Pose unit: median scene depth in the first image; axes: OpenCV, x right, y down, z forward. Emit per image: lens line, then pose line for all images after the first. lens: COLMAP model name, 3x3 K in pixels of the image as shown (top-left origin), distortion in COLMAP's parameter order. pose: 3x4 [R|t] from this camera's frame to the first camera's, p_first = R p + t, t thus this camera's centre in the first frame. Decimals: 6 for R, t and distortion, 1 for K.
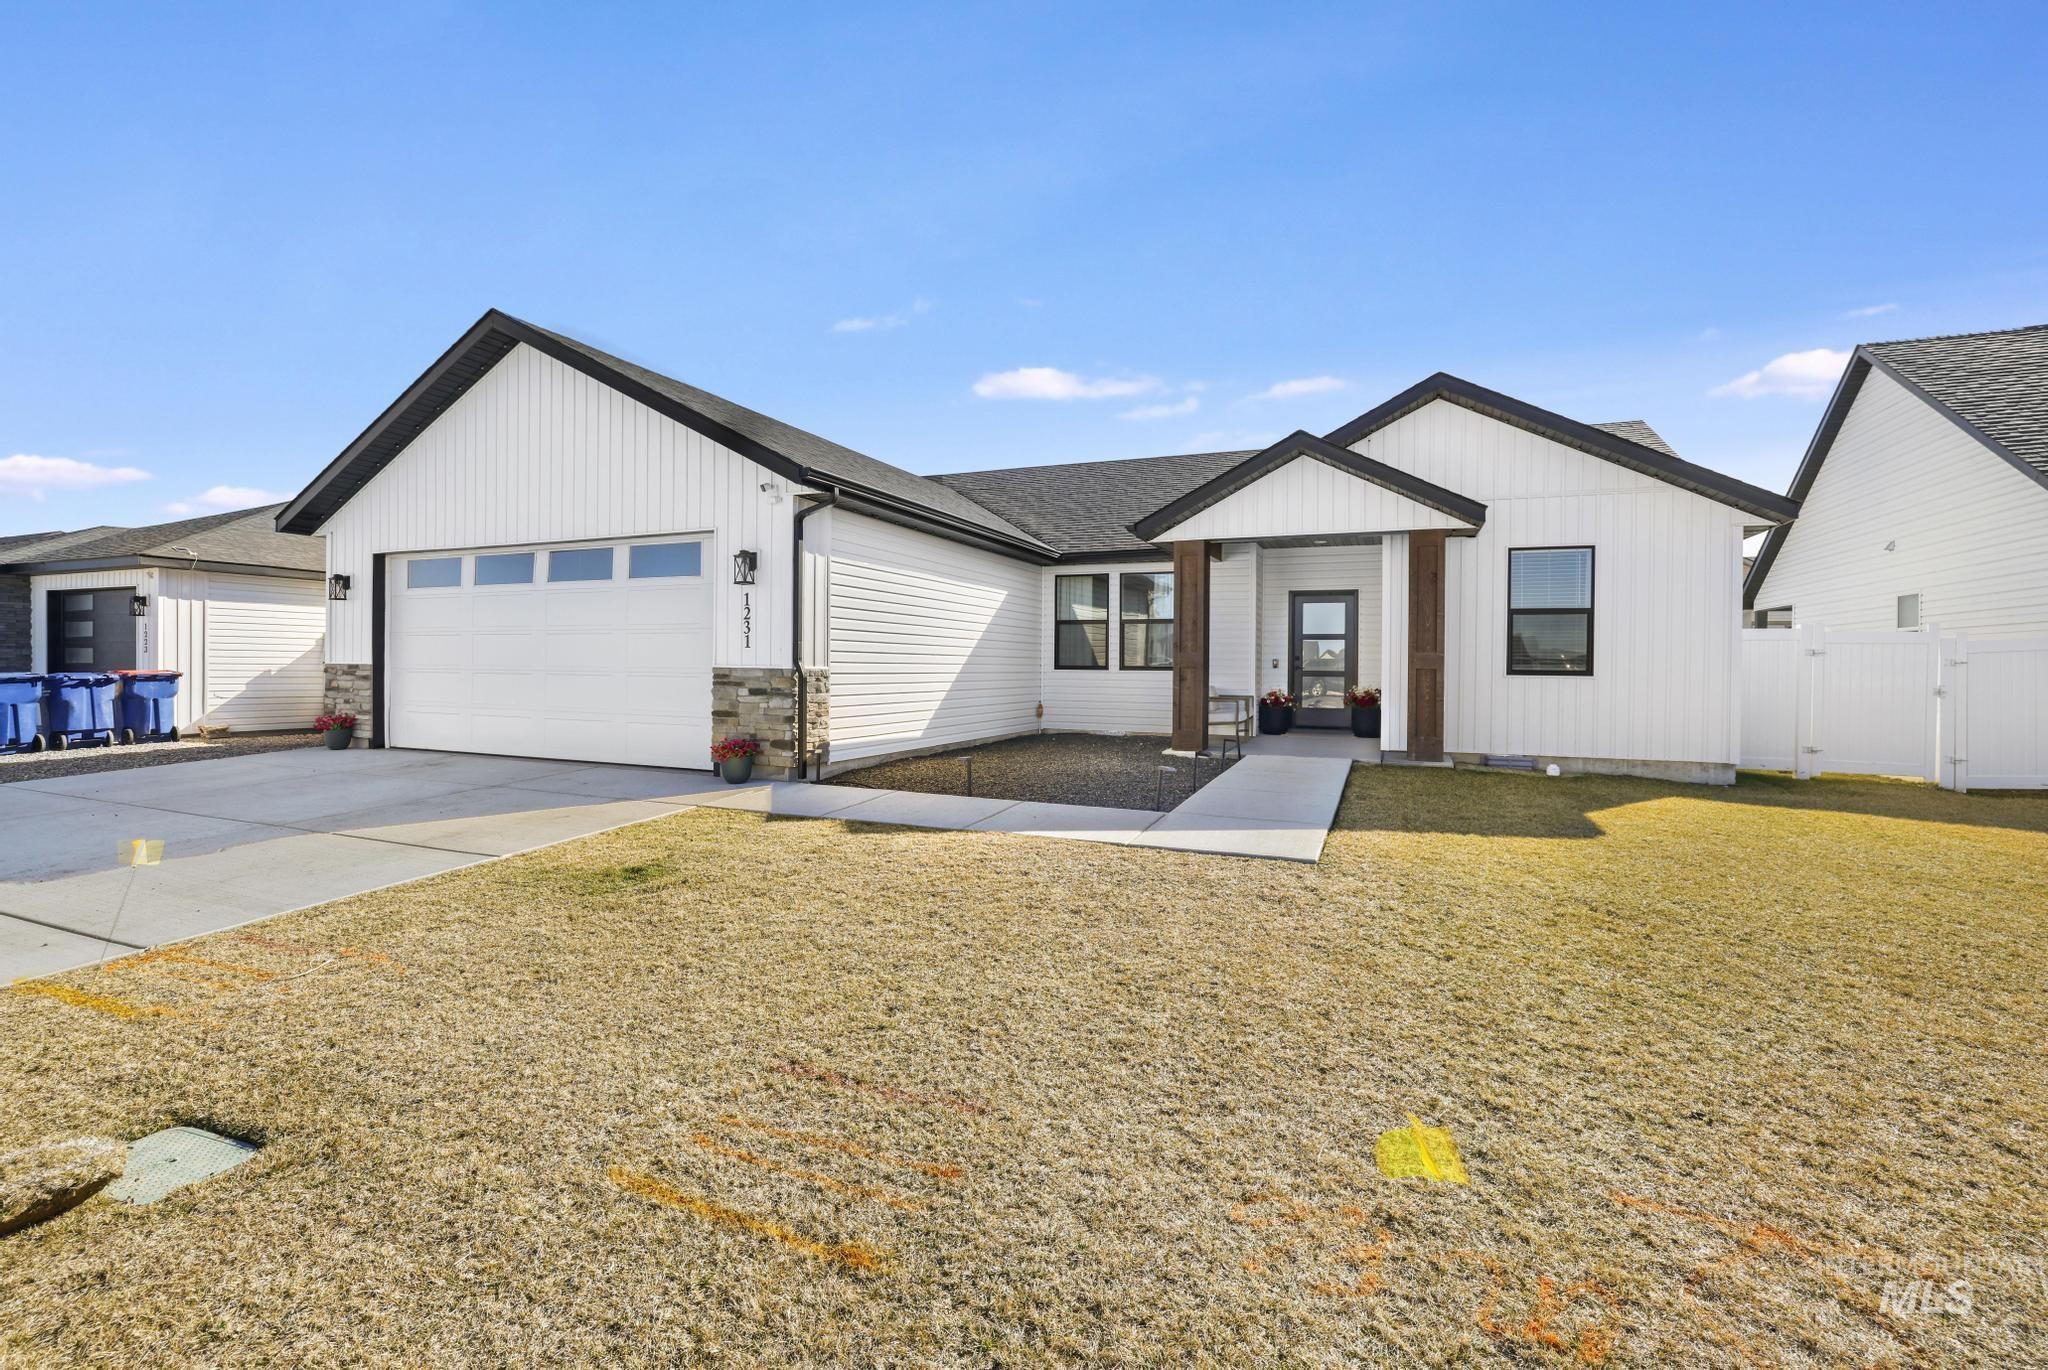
lens RADIAL K [[904.1, 0, 1007.7], [0, 904.1, 676.8], [0, 0, 1]] dist [-0.047540, 0.020385]
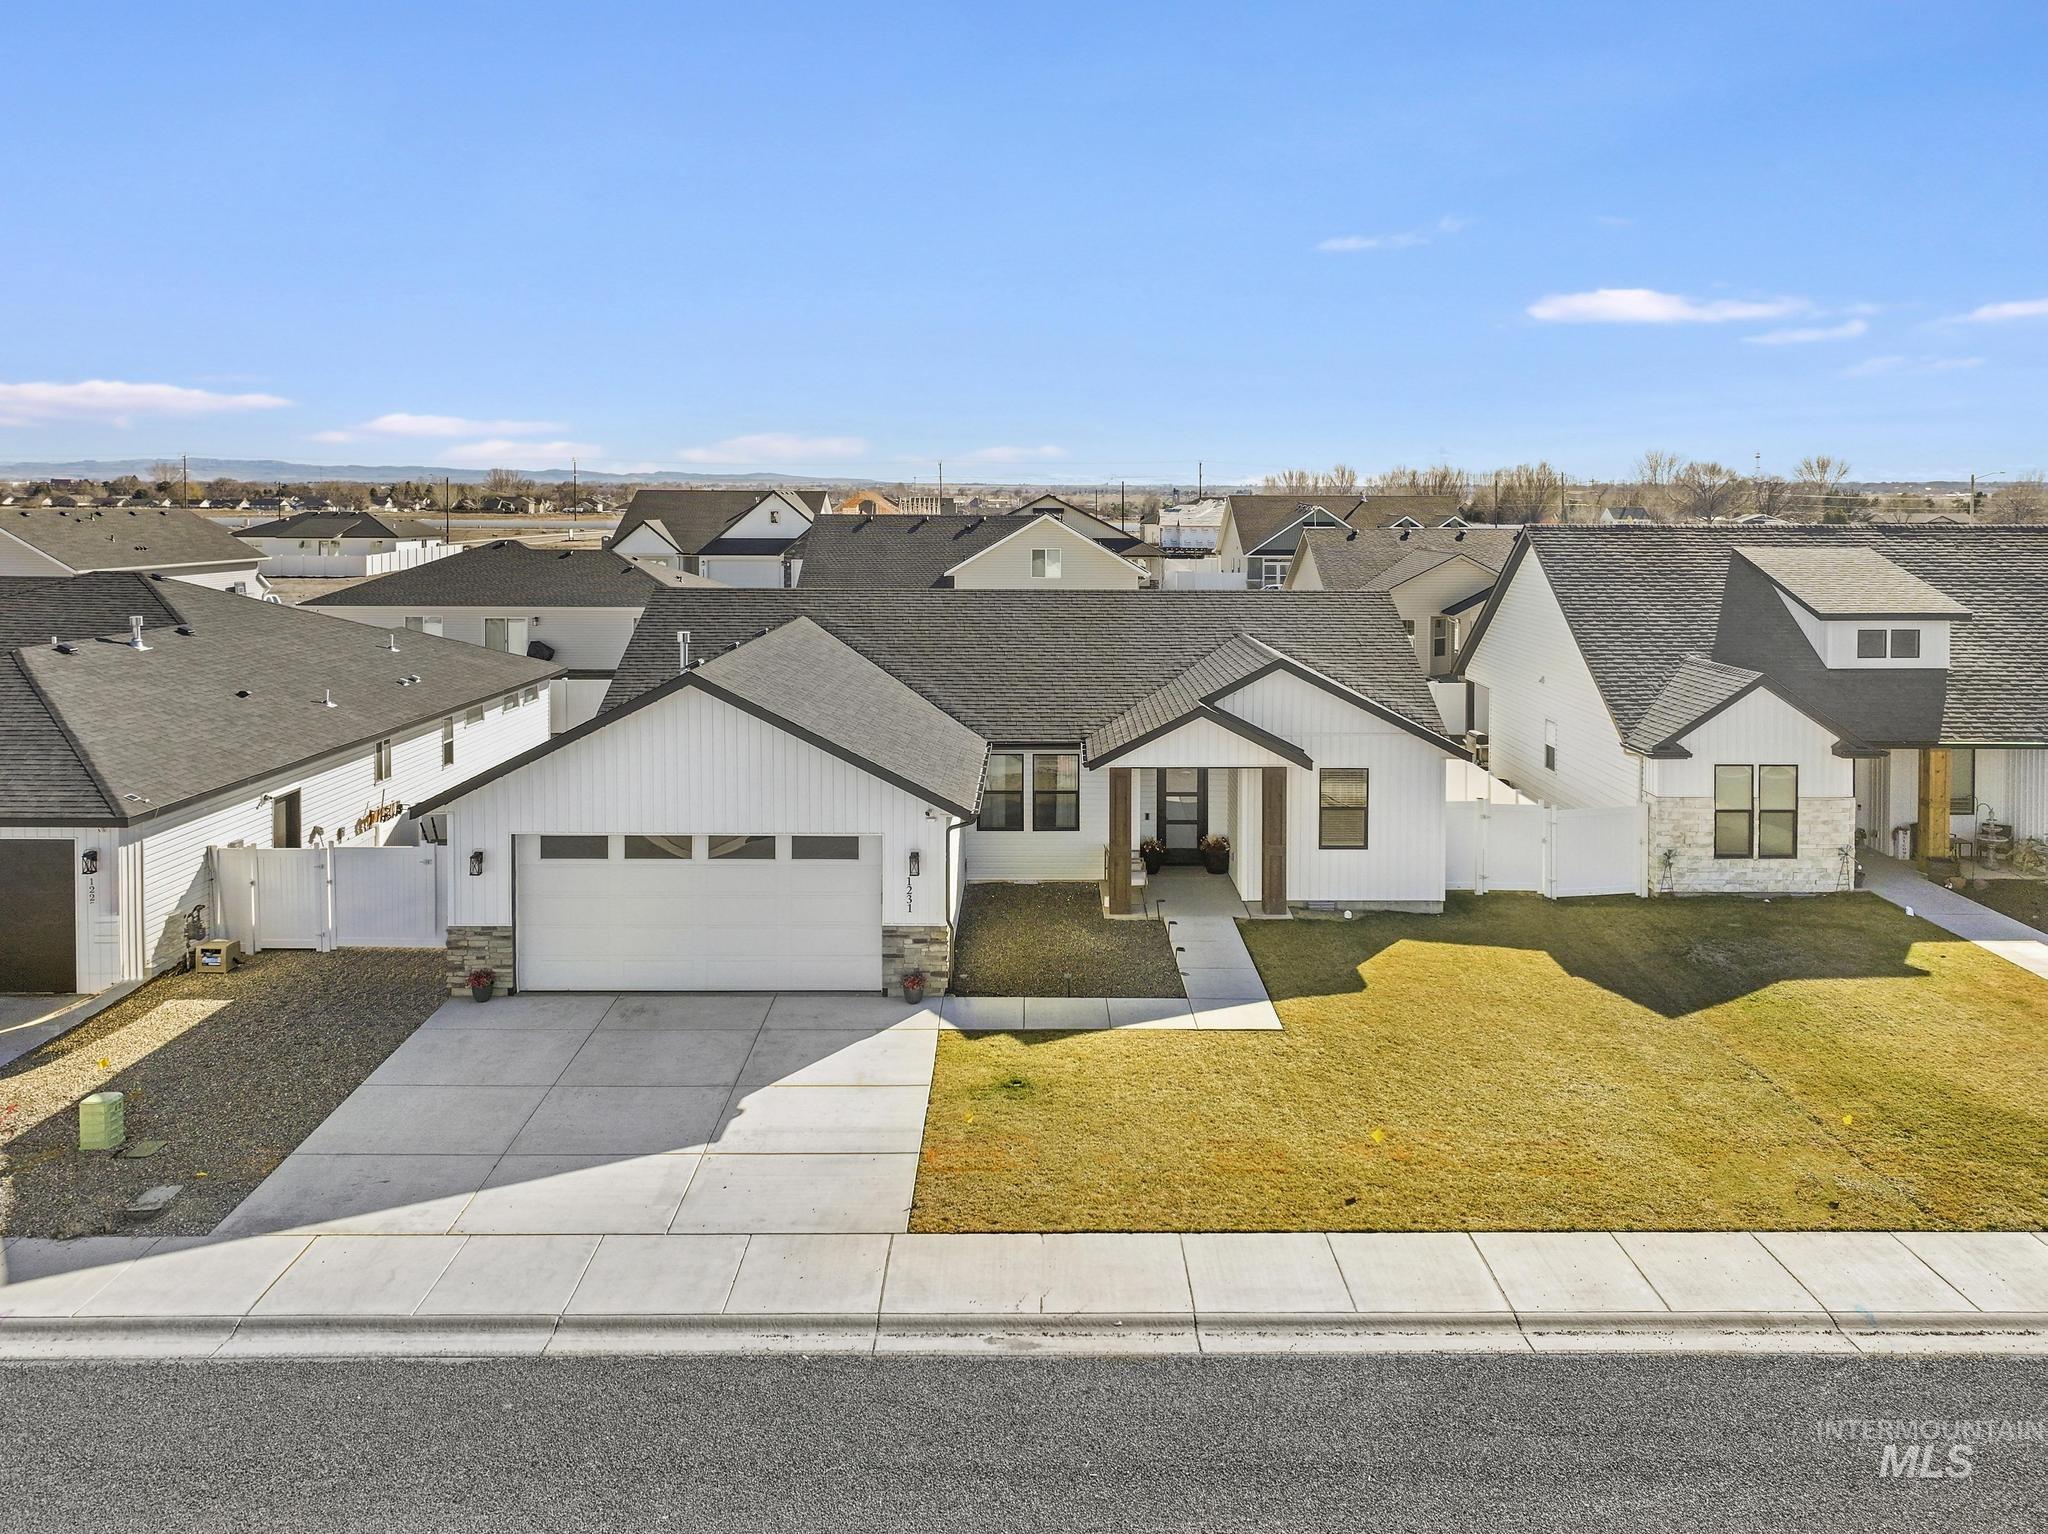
lens RADIAL K [[1475.9, 0, 1041.9], [0, 1475.9, 594.5], [0, 0, 1]] dist [0.004642, -0.002528]
pose [[0.917900, -0.028648, 0.395776, -0.927223], [0.012056, 0.998943, 0.044347, -0.594955], [-0.396629, -0.035935, 0.917276, -1.198479]]
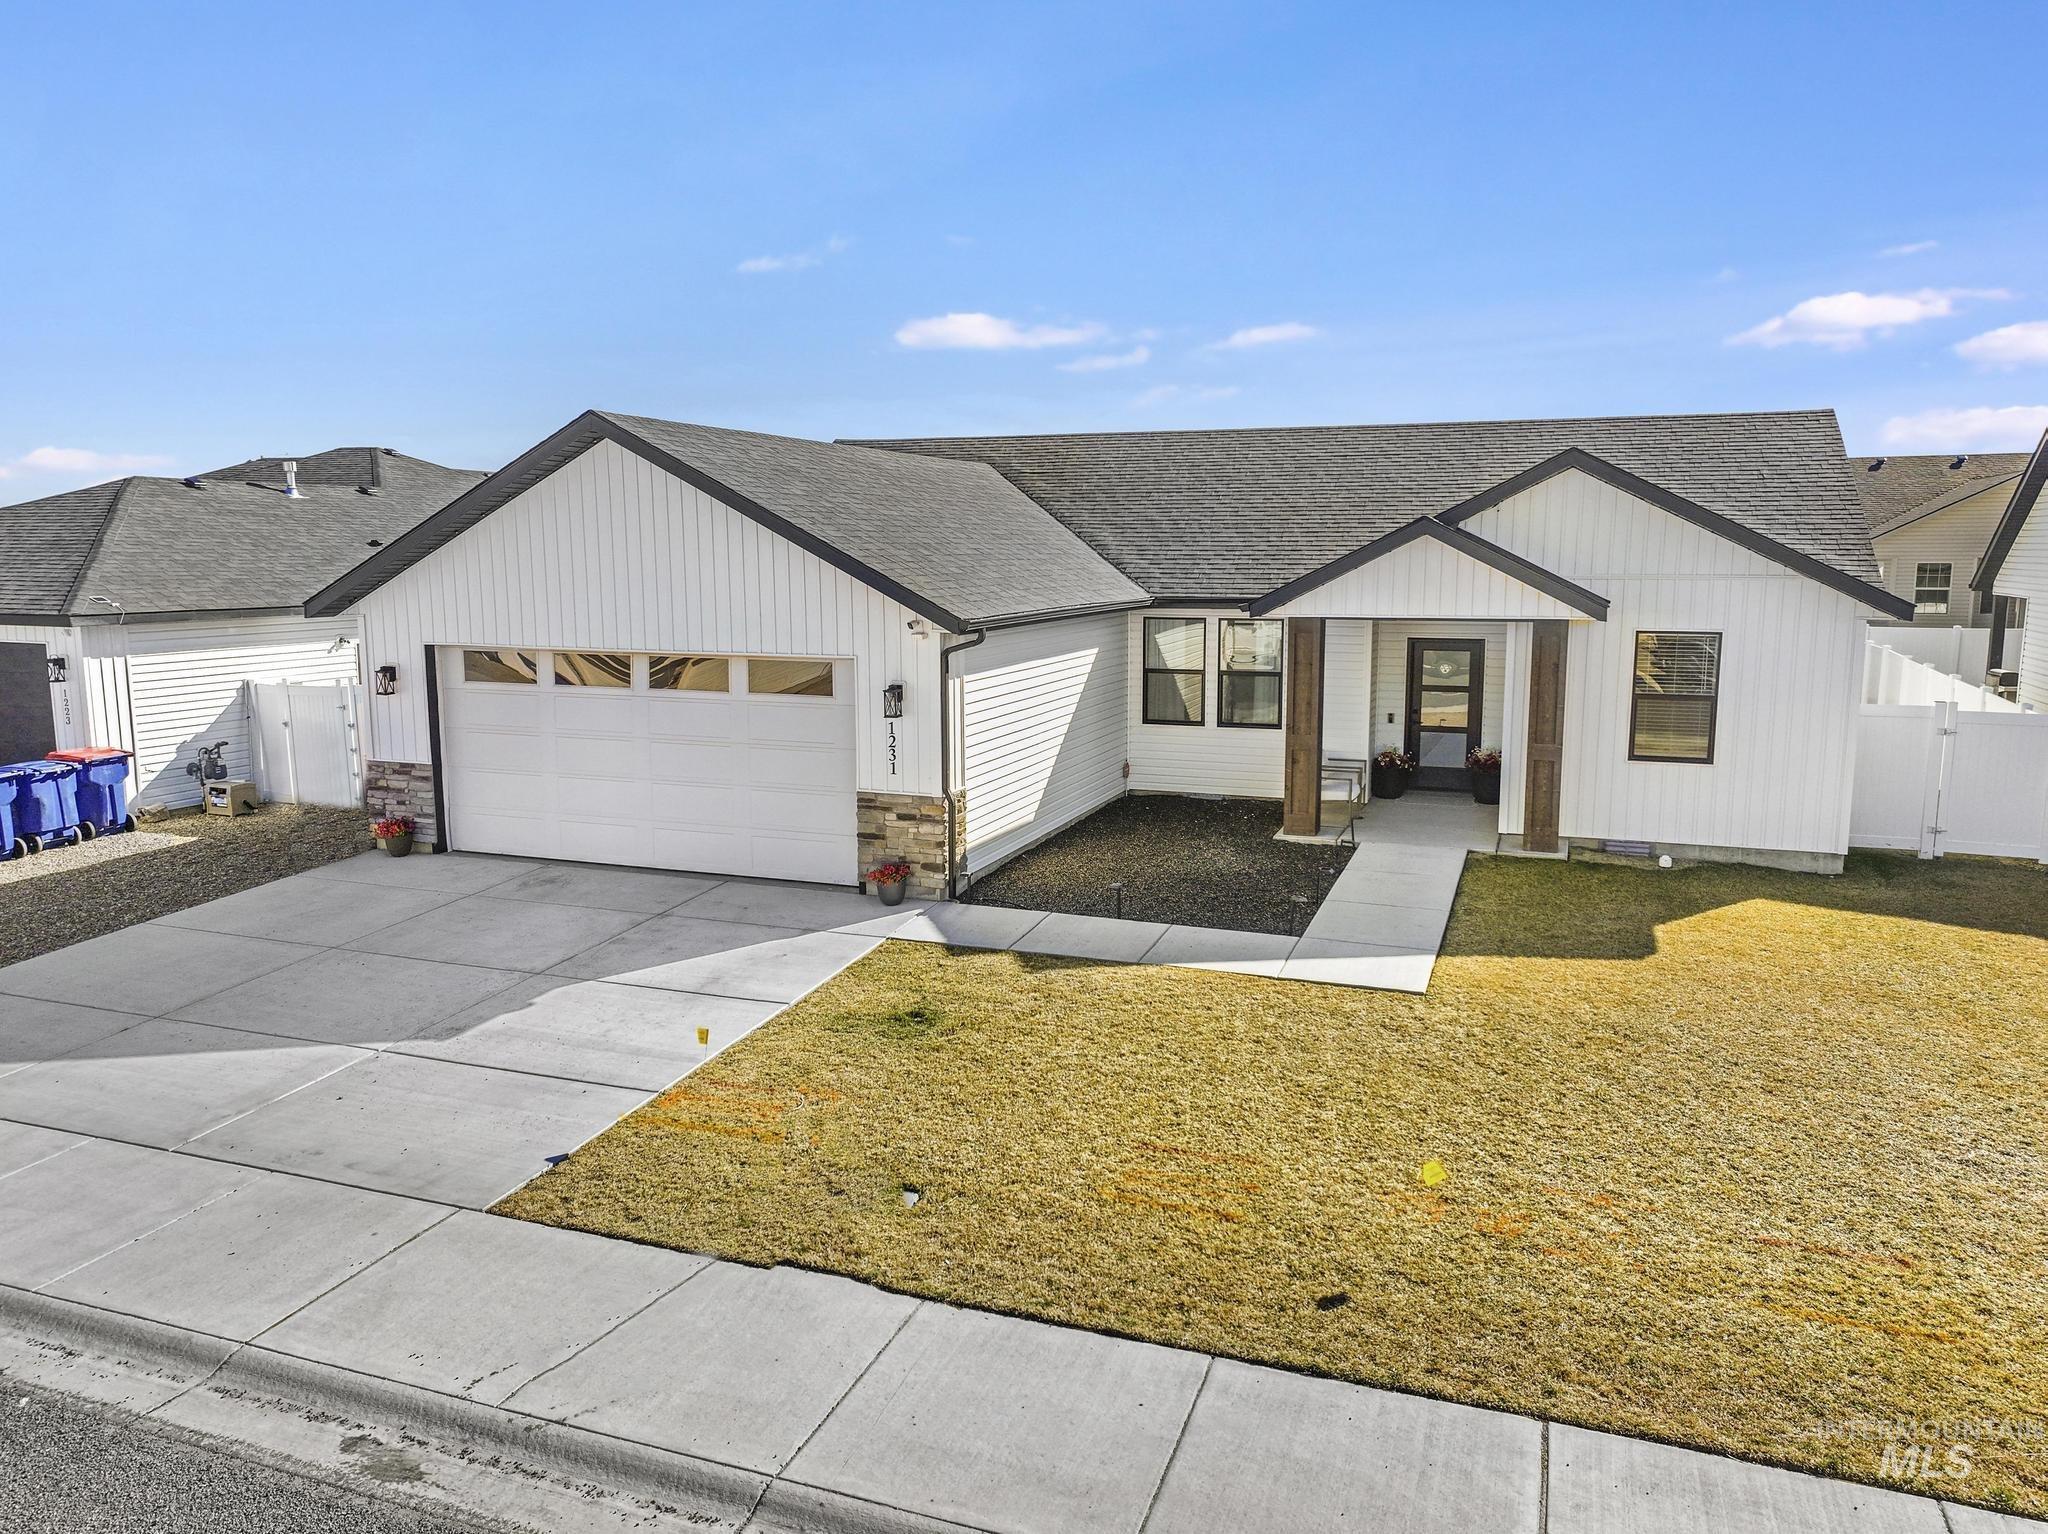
lens RADIAL K [[1434.6, 0, 1024.0], [0, 1434.6, 767.0], [0, 0, 1]] dist [-0.001447, 0.015370]
pose [[0.998863, -0.016749, 0.044643, -0.185292], [0.010446, 0.990399, 0.137841, -0.233944], [-0.046523, -0.137218, 0.989448, -0.564904]]
